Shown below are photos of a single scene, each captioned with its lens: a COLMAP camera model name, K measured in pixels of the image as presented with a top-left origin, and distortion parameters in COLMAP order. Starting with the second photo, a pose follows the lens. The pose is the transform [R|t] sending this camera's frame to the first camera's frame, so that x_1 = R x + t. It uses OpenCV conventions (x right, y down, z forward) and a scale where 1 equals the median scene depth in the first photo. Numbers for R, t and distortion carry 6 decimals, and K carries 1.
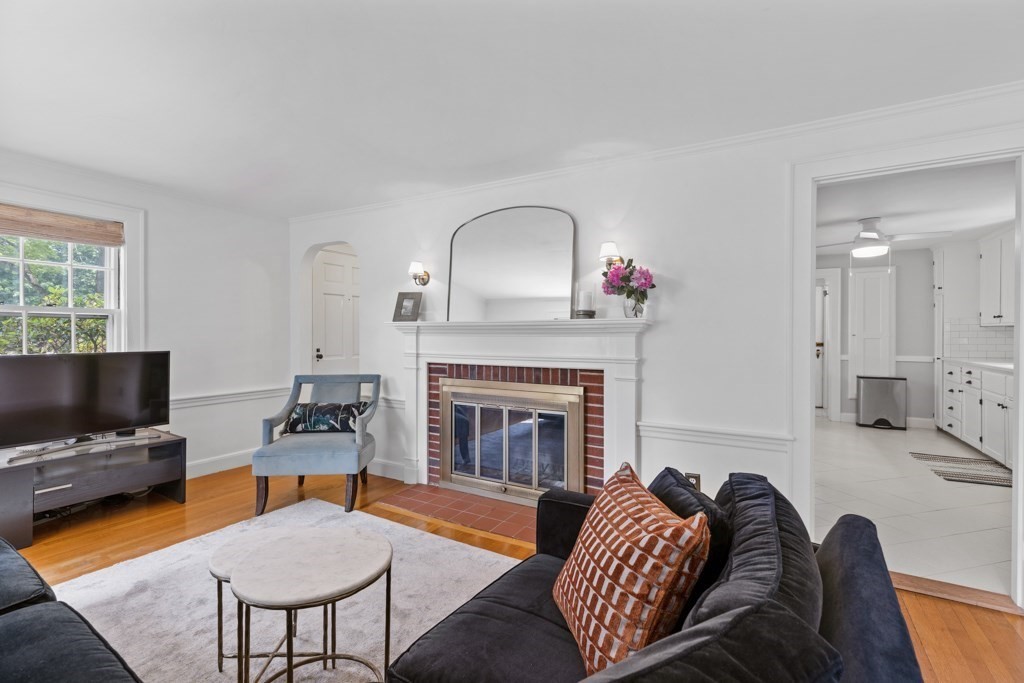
lens RADIAL K [[464.9, 0, 513.0], [0, 464.9, 335.6], [0, 0, 1]] dist [0.000666, 0.001857]
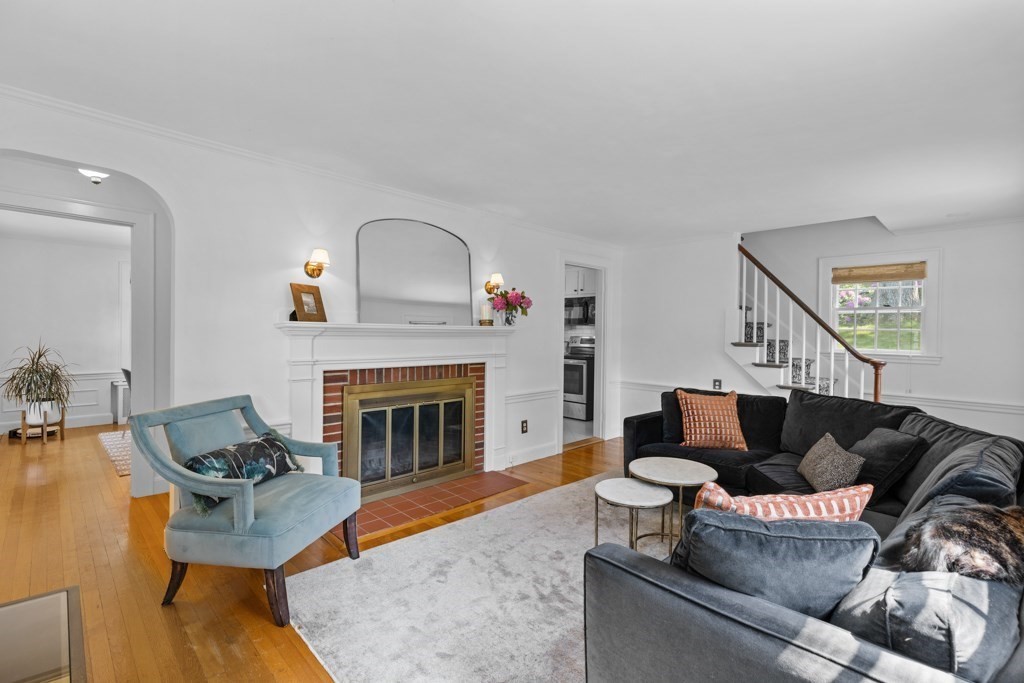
lens RADIAL K [[464.9, 0, 510.1], [0, 464.9, 337.6], [0, 0, 1]] dist [0.000666, 0.001857]
pose [[0.259510, -0.010038, 0.965688, -0.999273], [-0.005784, 0.999912, 0.011948, -0.015727], [-0.965723, -0.008686, 0.259429, 0.499845]]
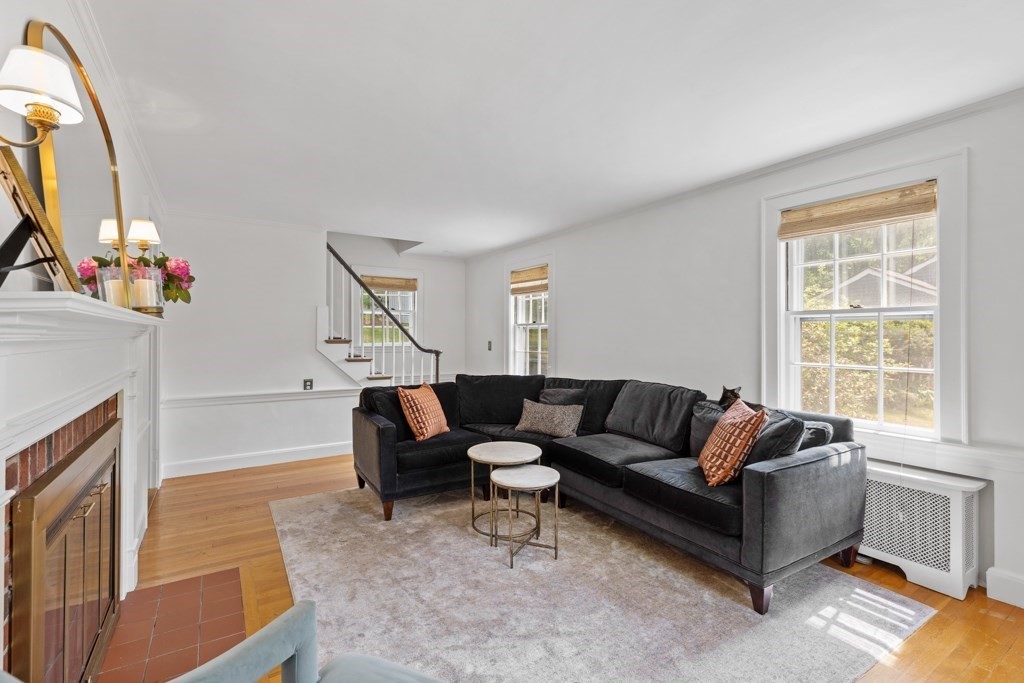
lens RADIAL K [[464.9, 0, 514.5], [0, 464.9, 334.2], [0, 0, 1]] dist [0.000666, 0.001857]
pose [[-0.891216, -0.003422, 0.453567, -0.597901], [-0.000708, 0.999981, 0.006155, -0.014584], [-0.453579, 0.005164, -0.891201, 1.204168]]
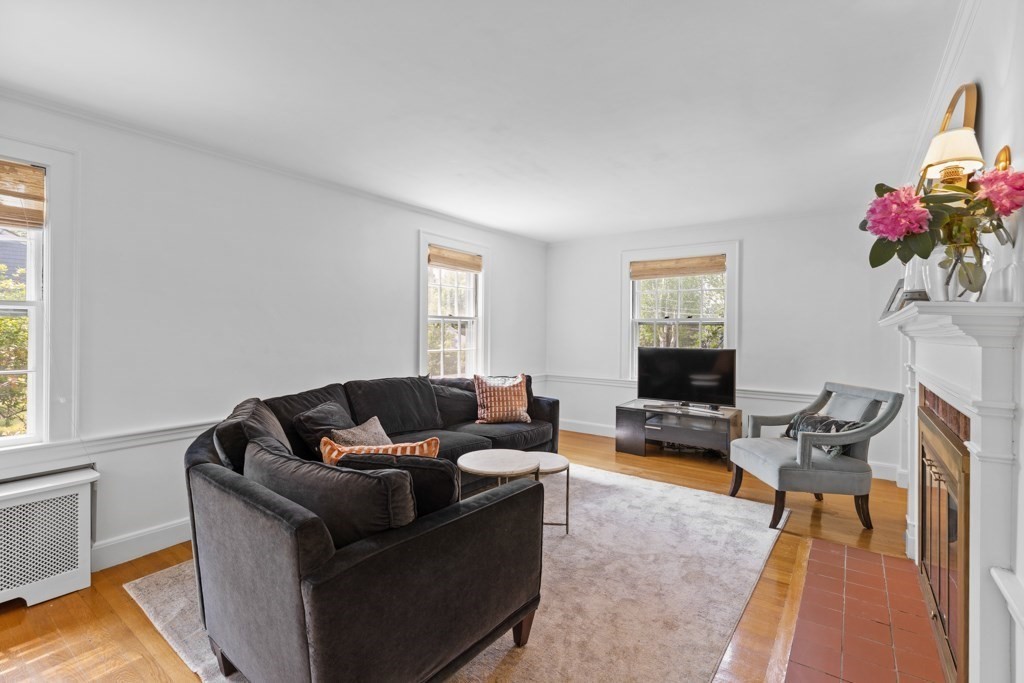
lens RADIAL K [[464.9, 0, 515.0], [0, 464.9, 335.0], [0, 0, 1]] dist [0.000666, 0.001857]
pose [[-0.096162, 0.005332, -0.995351, 0.588769], [-0.011846, 0.999909, 0.006501, -0.007842], [0.995295, 0.012416, -0.096090, 0.538662]]
